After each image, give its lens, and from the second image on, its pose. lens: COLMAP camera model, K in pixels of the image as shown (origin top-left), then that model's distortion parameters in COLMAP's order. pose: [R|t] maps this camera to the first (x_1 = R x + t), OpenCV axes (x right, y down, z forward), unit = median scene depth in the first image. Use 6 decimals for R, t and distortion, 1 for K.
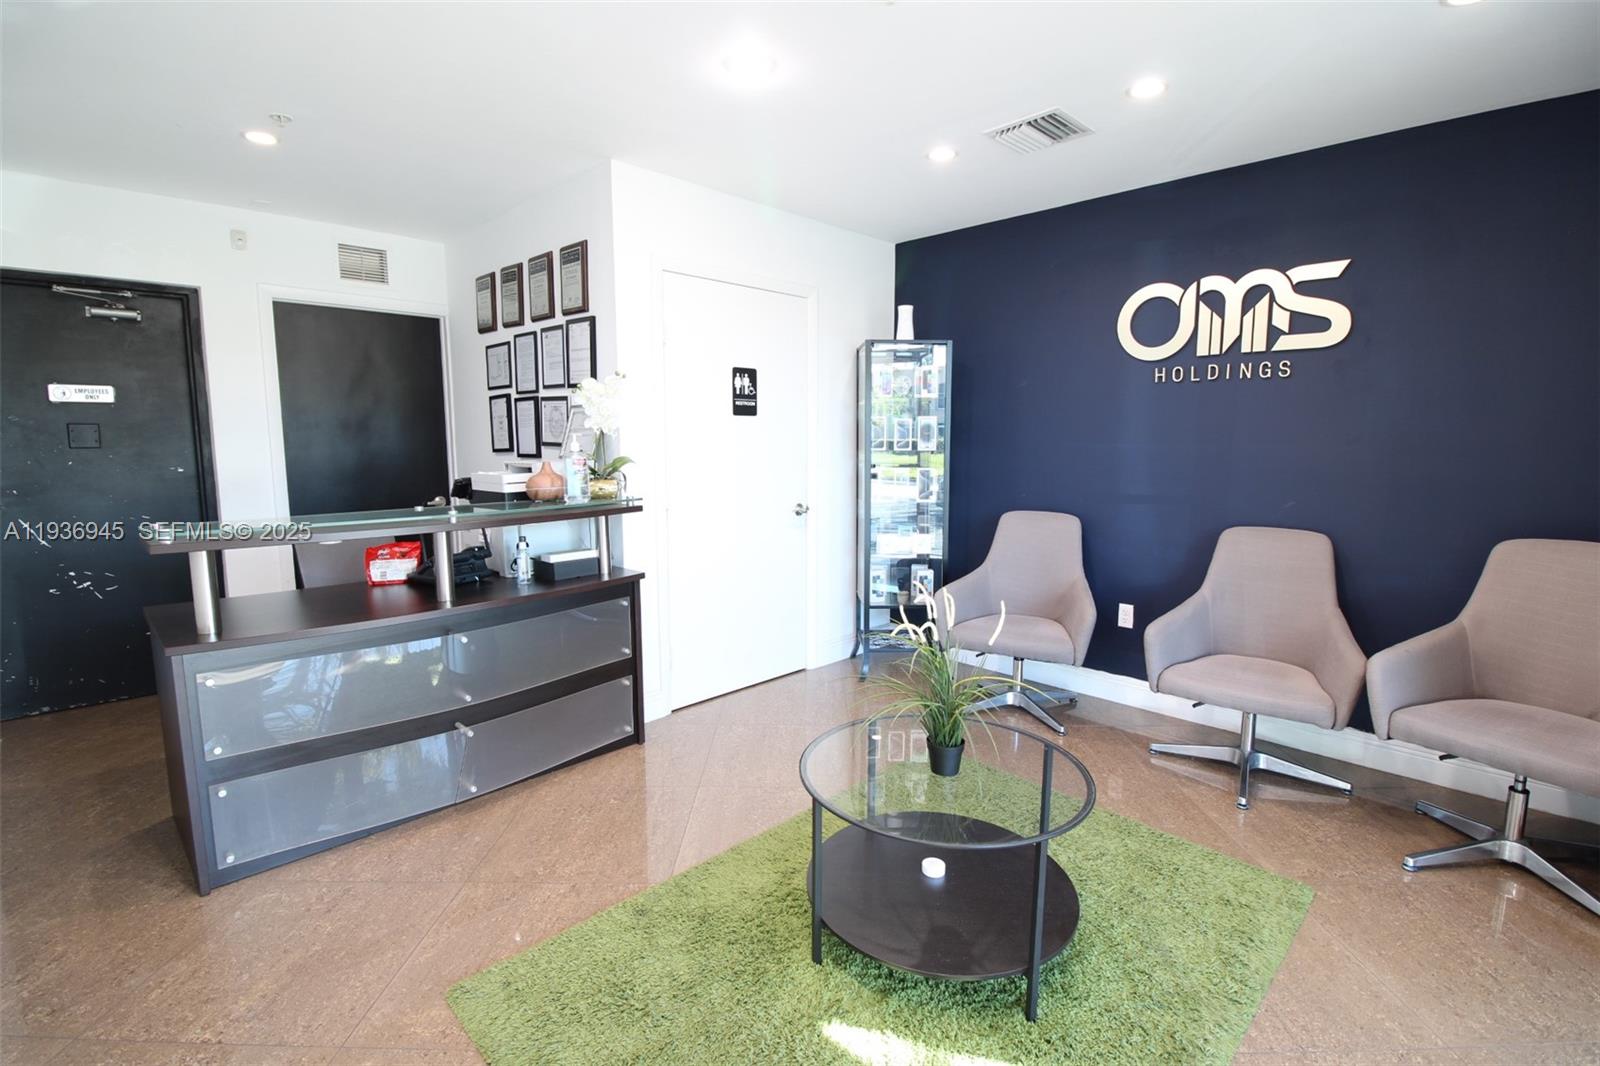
lens RADIAL K [[739.1, 0, 808.0], [0, 739.1, 527.8], [0, 0, 1]] dist [-0.005498, -0.009433]
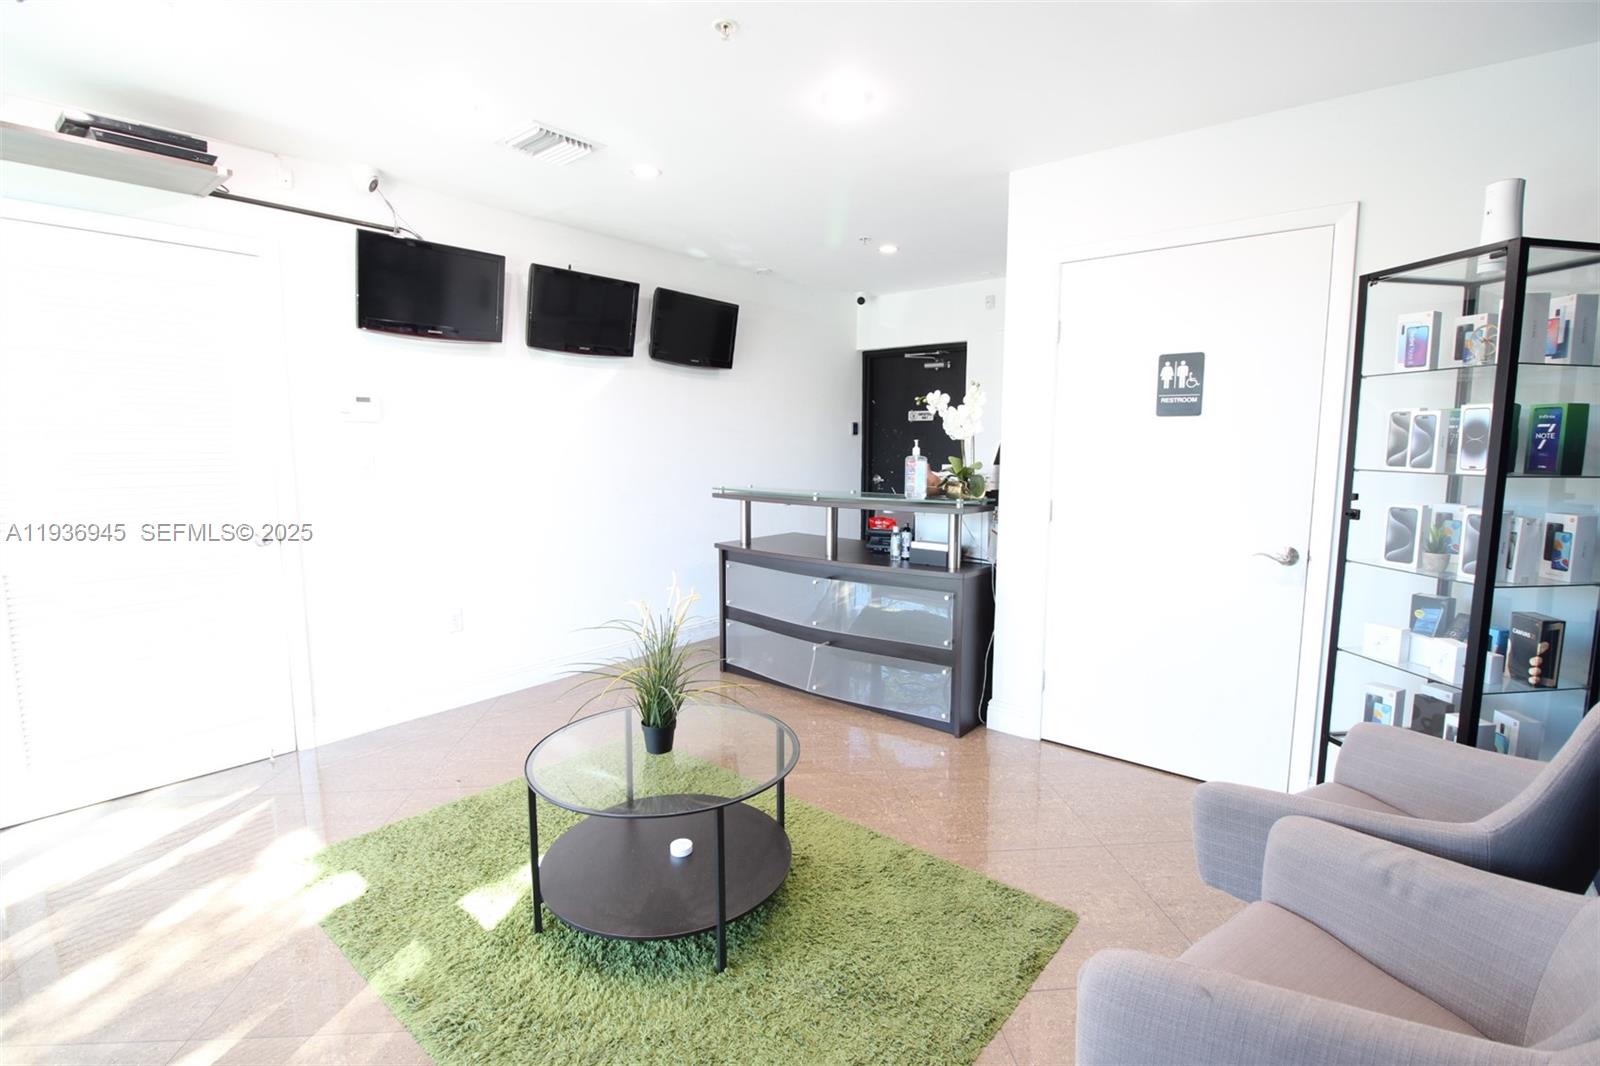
lens RADIAL K [[739.1, 0, 807.0], [0, 739.1, 524.9], [0, 0, 1]] dist [-0.005498, -0.009433]
pose [[0.091442, 0.111418, -0.989558, 0.666643], [-0.128529, 0.986730, 0.099223, -0.069753], [0.987481, 0.118114, 0.104549, 0.574870]]
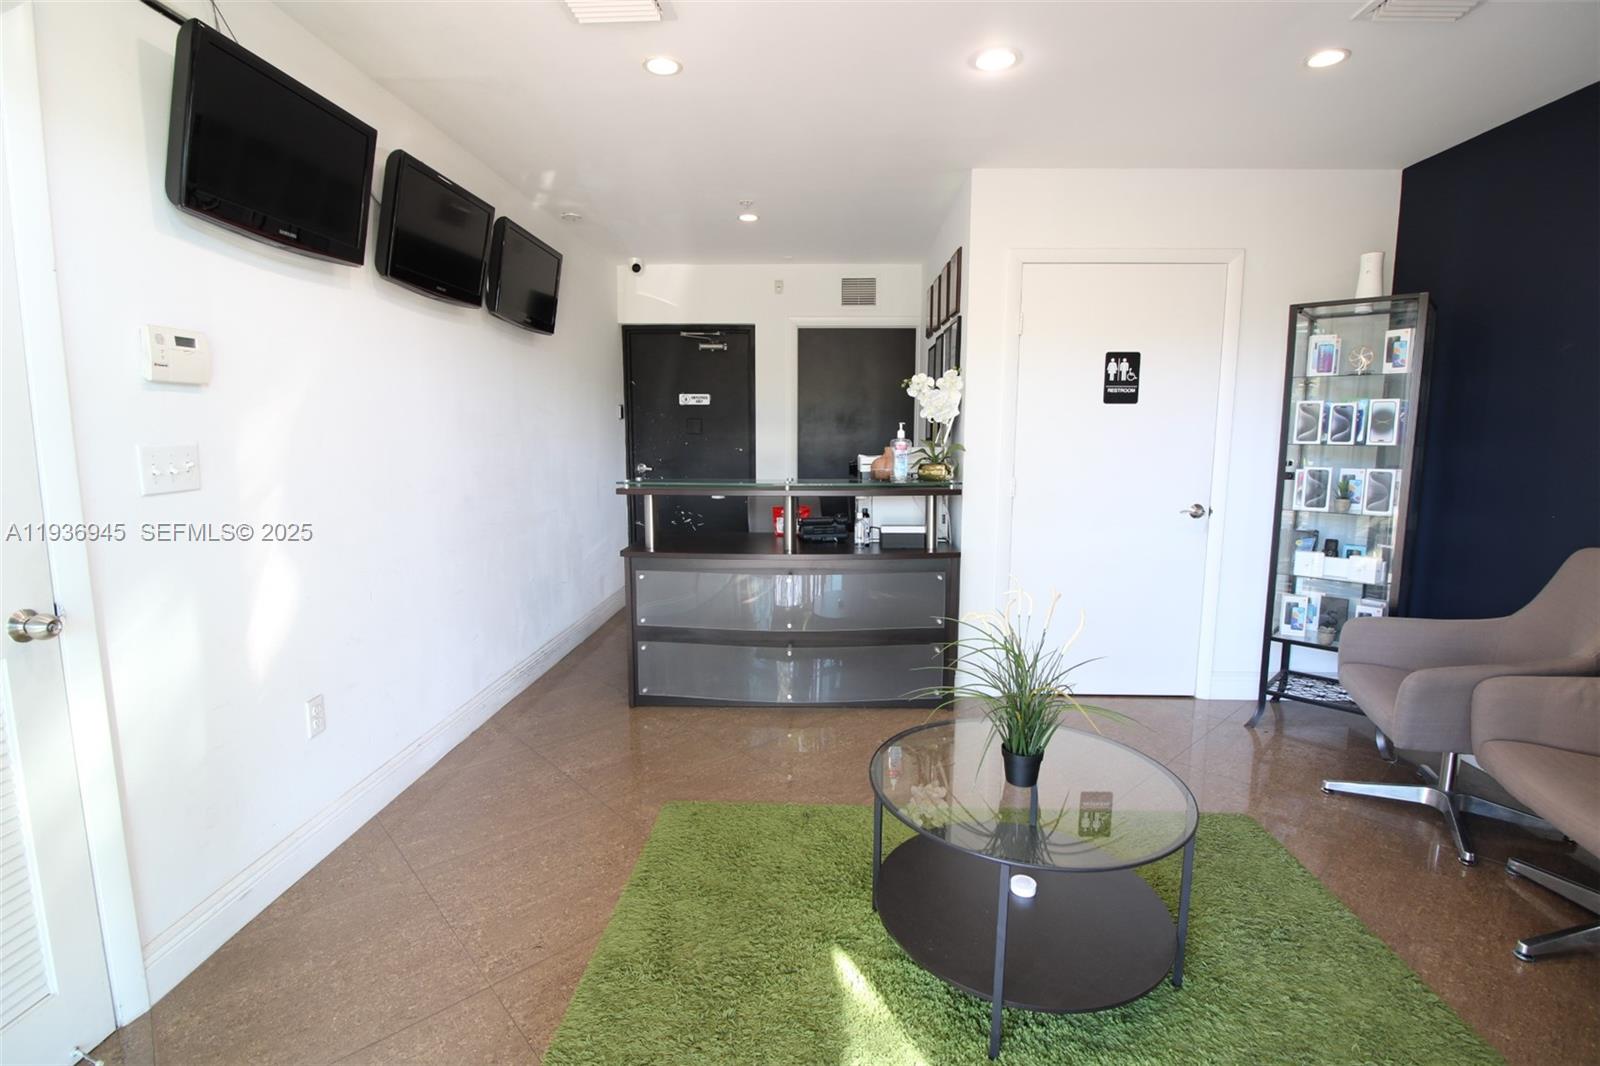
lens RADIAL K [[739.1, 0, 806.1], [0, 739.1, 526.8], [0, 0, 1]] dist [-0.005498, -0.009433]
pose [[0.680618, 0.094815, -0.726477, 0.346127], [-0.094014, 0.994695, 0.041742, 0.000742], [0.726581, 0.039888, 0.685922, 0.085187]]
